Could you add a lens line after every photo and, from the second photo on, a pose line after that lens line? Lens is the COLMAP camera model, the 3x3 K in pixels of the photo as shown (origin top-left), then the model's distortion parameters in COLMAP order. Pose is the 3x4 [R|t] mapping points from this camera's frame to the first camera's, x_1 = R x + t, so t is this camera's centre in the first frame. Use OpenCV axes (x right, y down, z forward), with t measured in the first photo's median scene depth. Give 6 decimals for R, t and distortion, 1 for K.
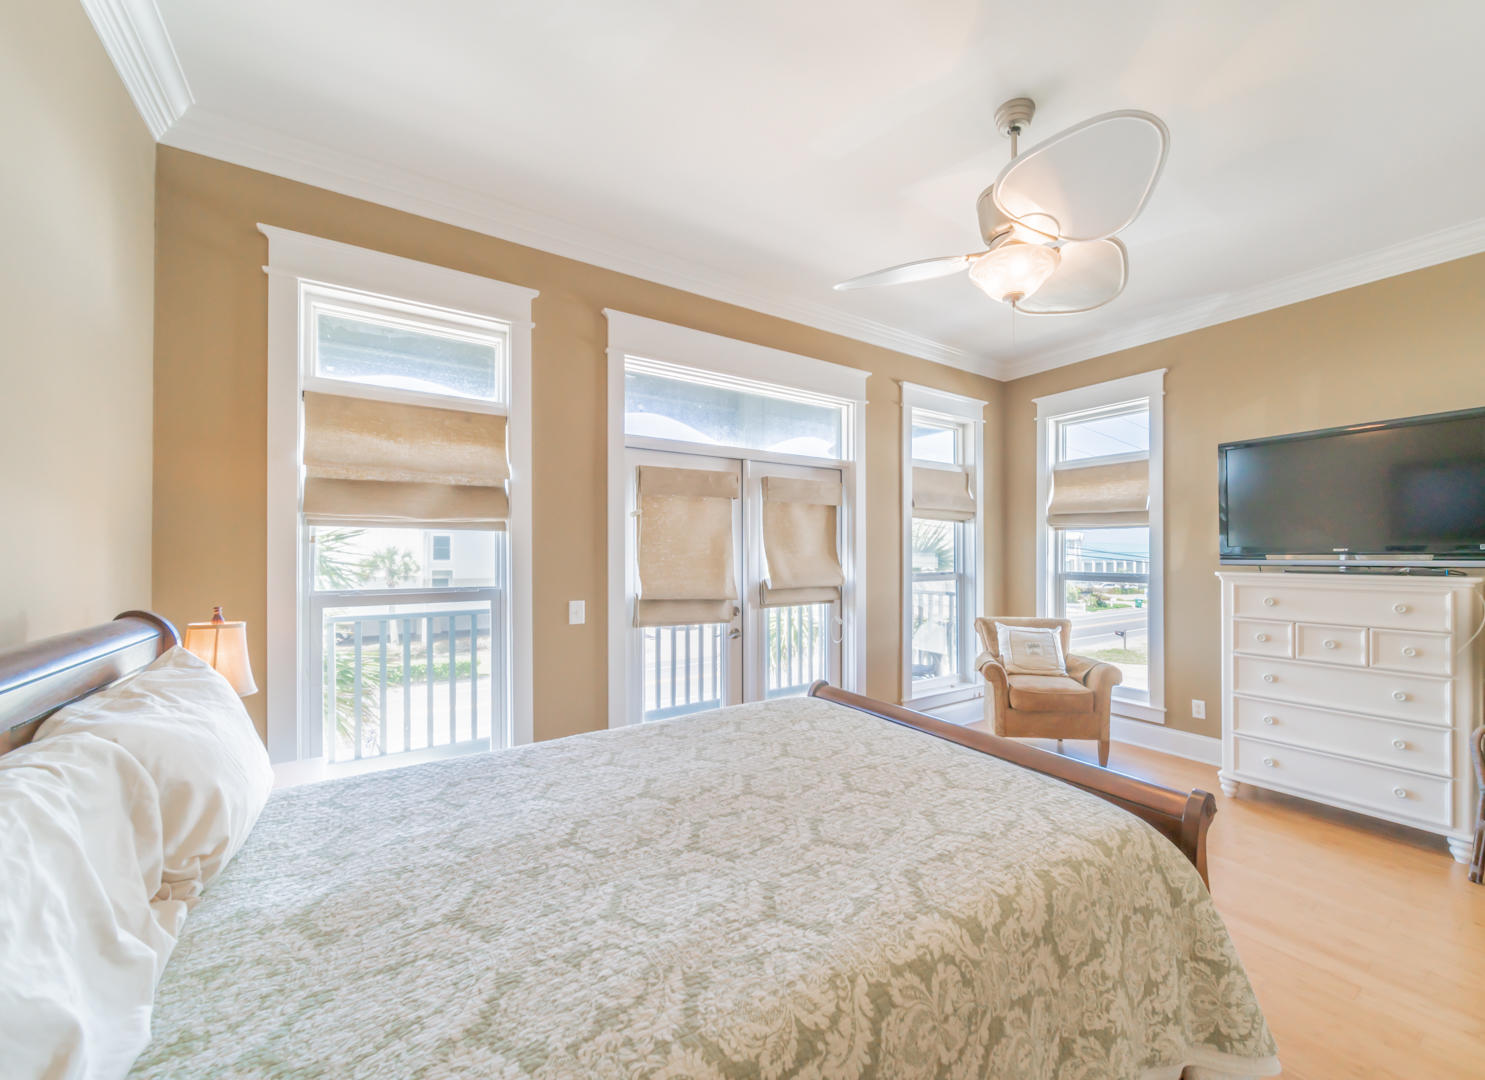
lens RADIAL K [[568.6, 0, 746.3], [0, 568.6, 550.0], [0, 0, 1]] dist [-0.000456, -0.000092]
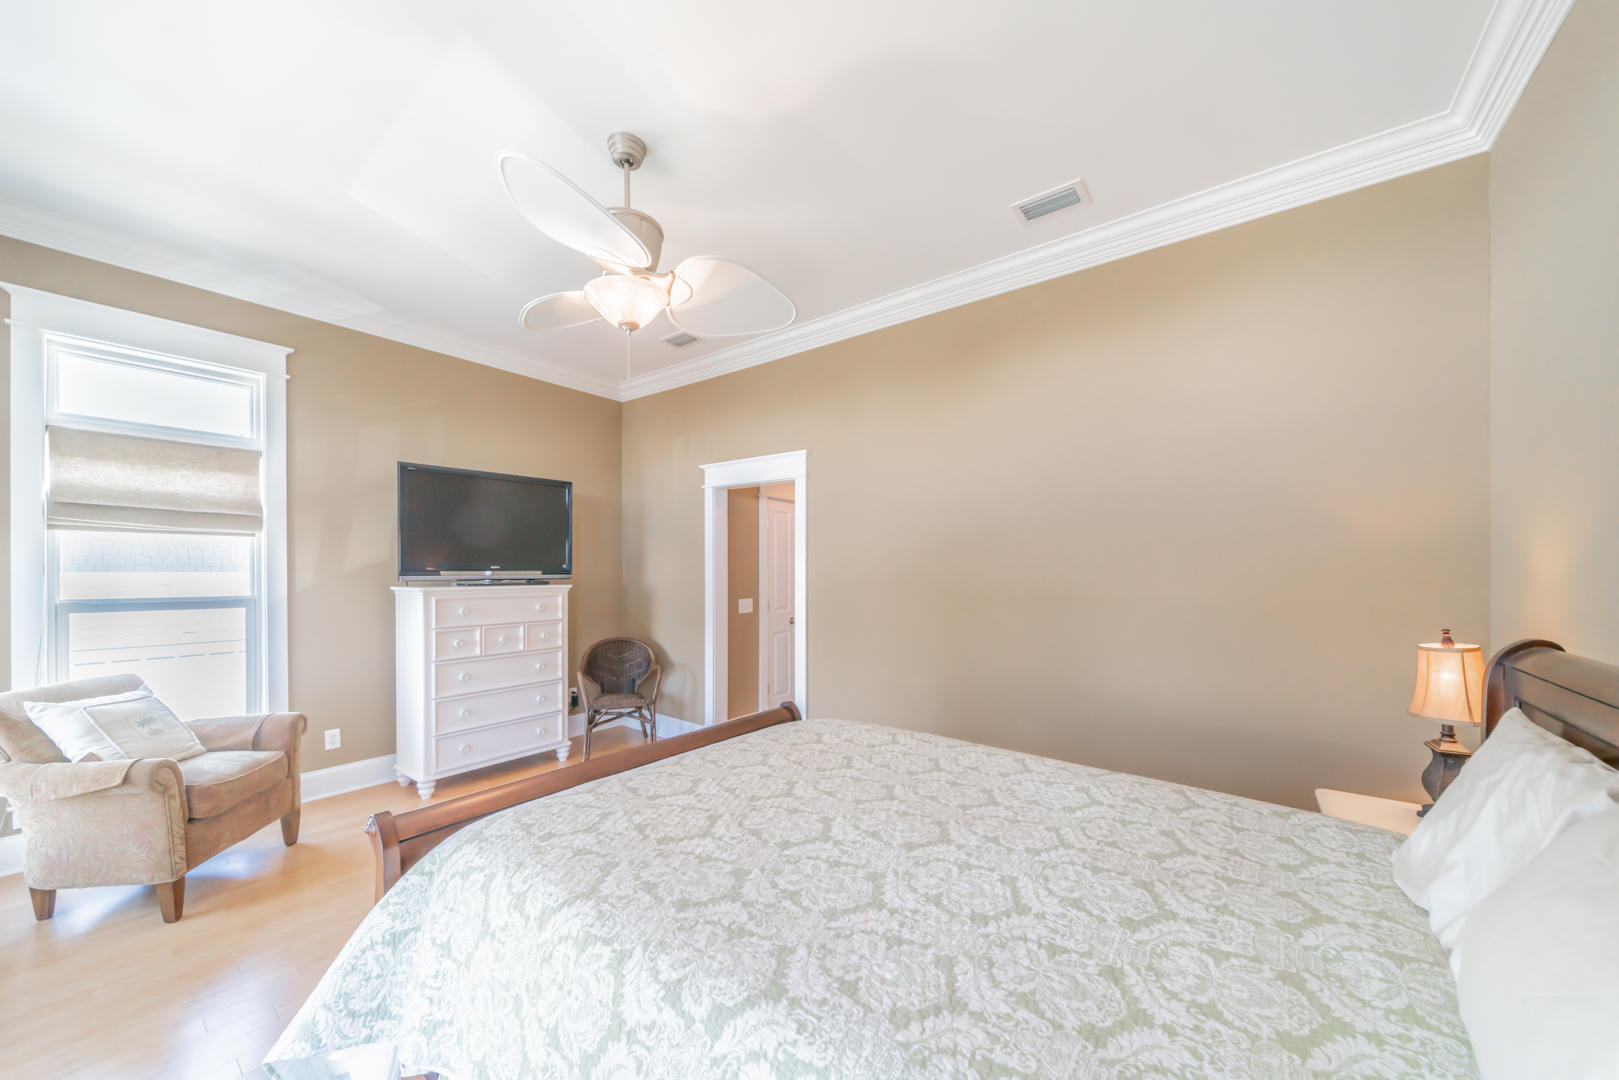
lens RADIAL K [[603.3, 0, 824.5], [0, 603.3, 571.1], [0, 0, 1]] dist [-0.000312, -0.000027]
pose [[-0.372282, -0.005150, 0.928105, -0.421221], [-0.008519, 0.999961, 0.002132, -0.000294], [-0.928081, -0.007113, -0.372311, 0.649363]]
